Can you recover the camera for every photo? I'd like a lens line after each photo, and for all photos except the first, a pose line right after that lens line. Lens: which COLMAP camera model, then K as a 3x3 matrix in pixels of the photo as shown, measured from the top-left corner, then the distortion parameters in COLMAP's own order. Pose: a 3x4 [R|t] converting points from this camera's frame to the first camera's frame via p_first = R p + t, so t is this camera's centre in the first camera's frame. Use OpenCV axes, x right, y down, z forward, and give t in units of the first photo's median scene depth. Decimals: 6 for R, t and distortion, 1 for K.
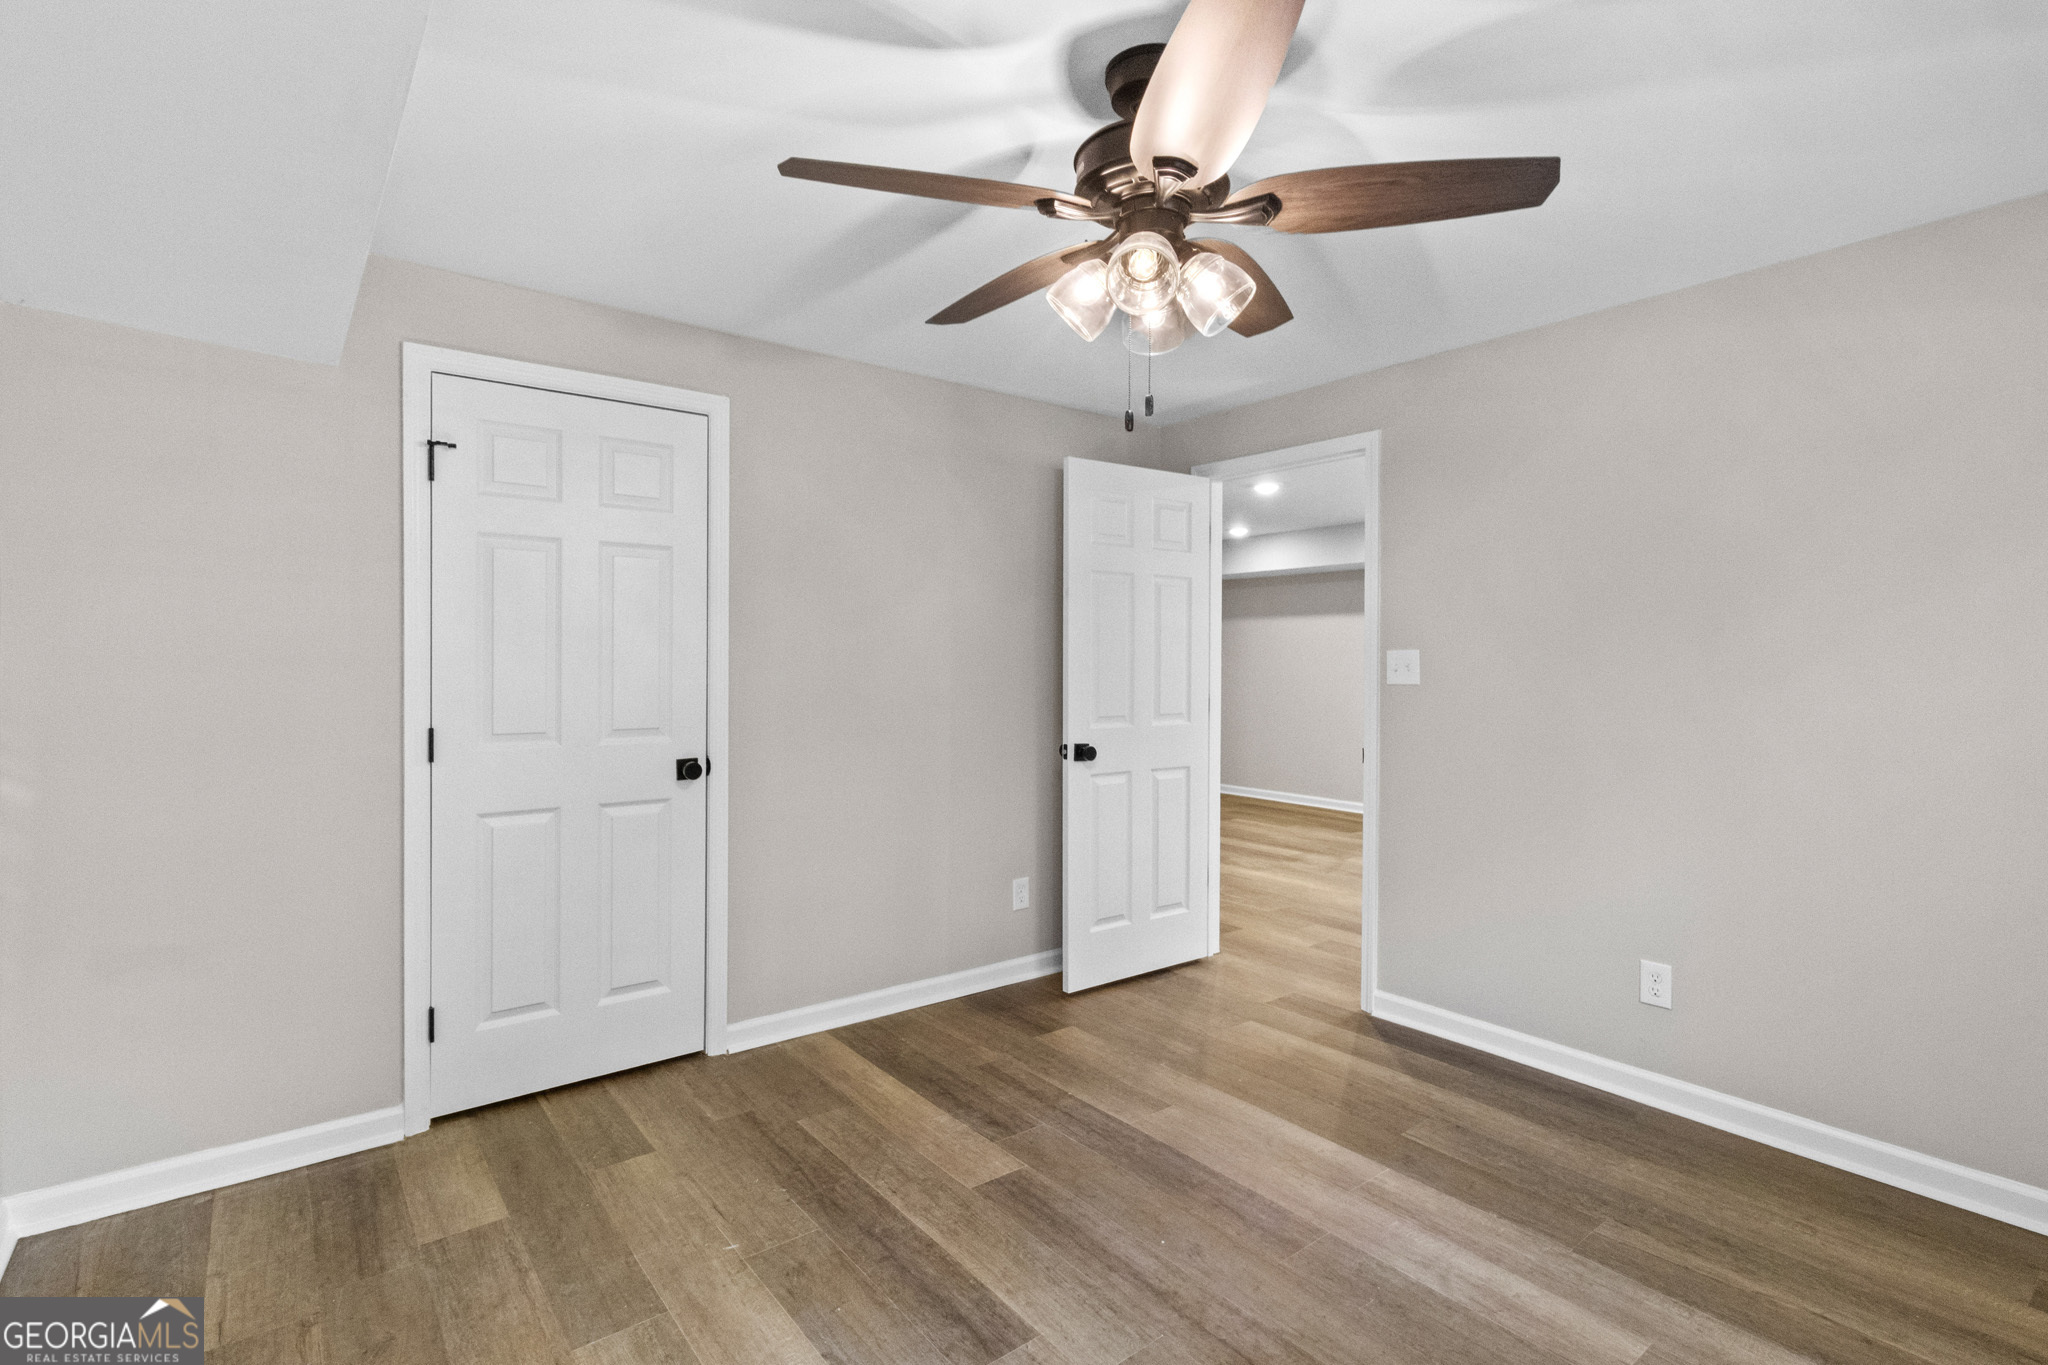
lens RADIAL K [[956.7, 0, 1019.0], [0, 956.7, 671.5], [0, 0, 1]] dist [-0.005067, 0.000195]
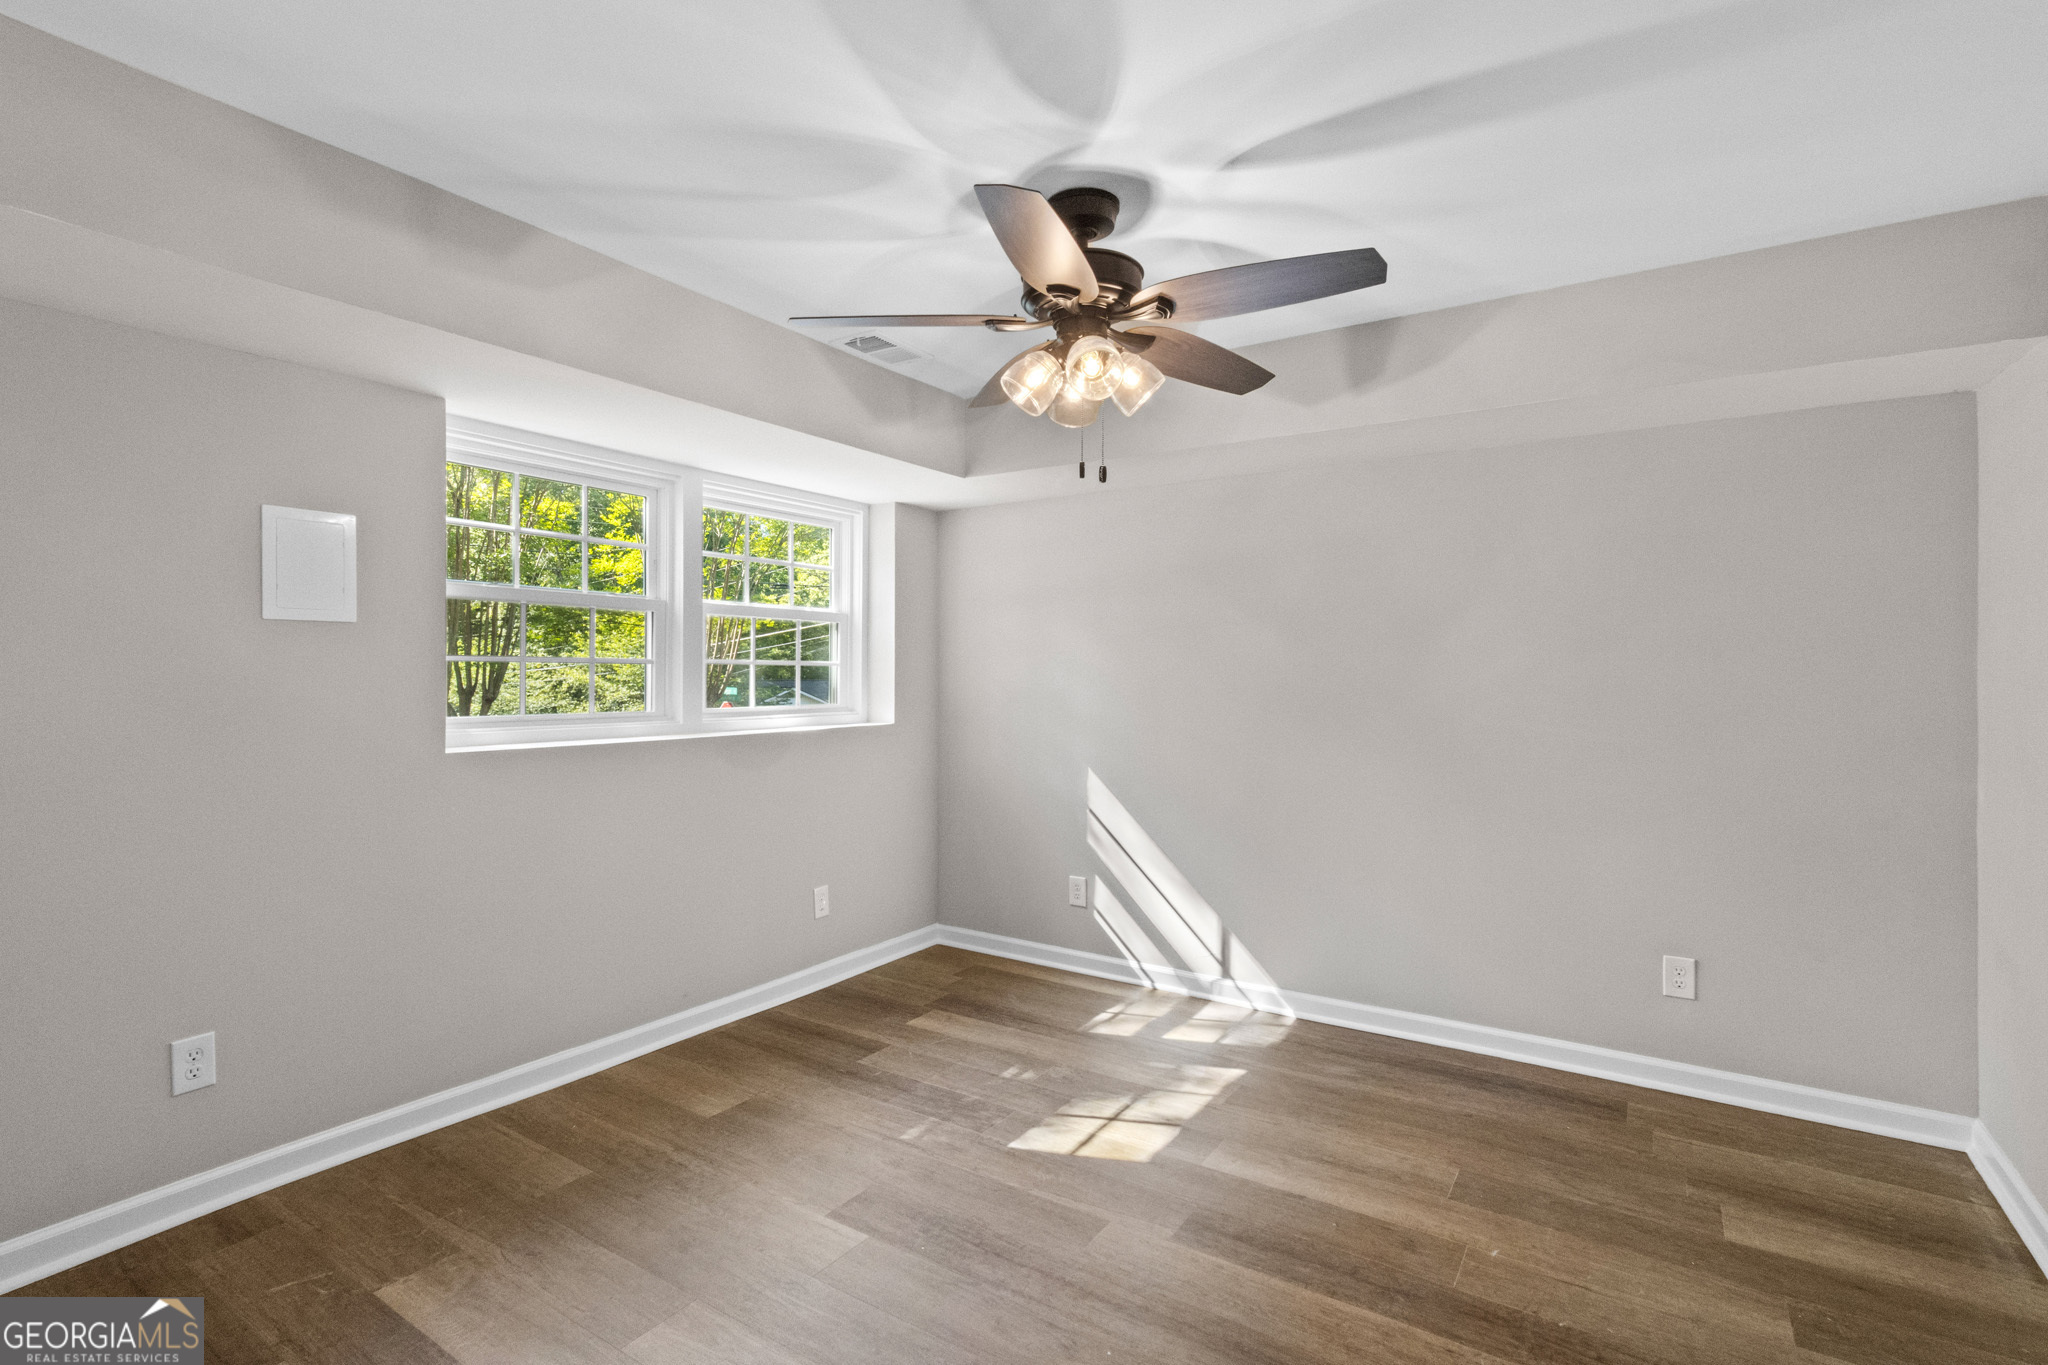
lens RADIAL K [[956.7, 0, 1019.0], [0, 956.7, 671.5], [0, 0, 1]] dist [-0.005067, 0.000195]
pose [[-0.947456, -0.008277, -0.319778, 0.526348], [-0.009297, 0.999955, 0.001664, -0.014944], [0.319750, 0.004549, -0.947491, 1.854904]]
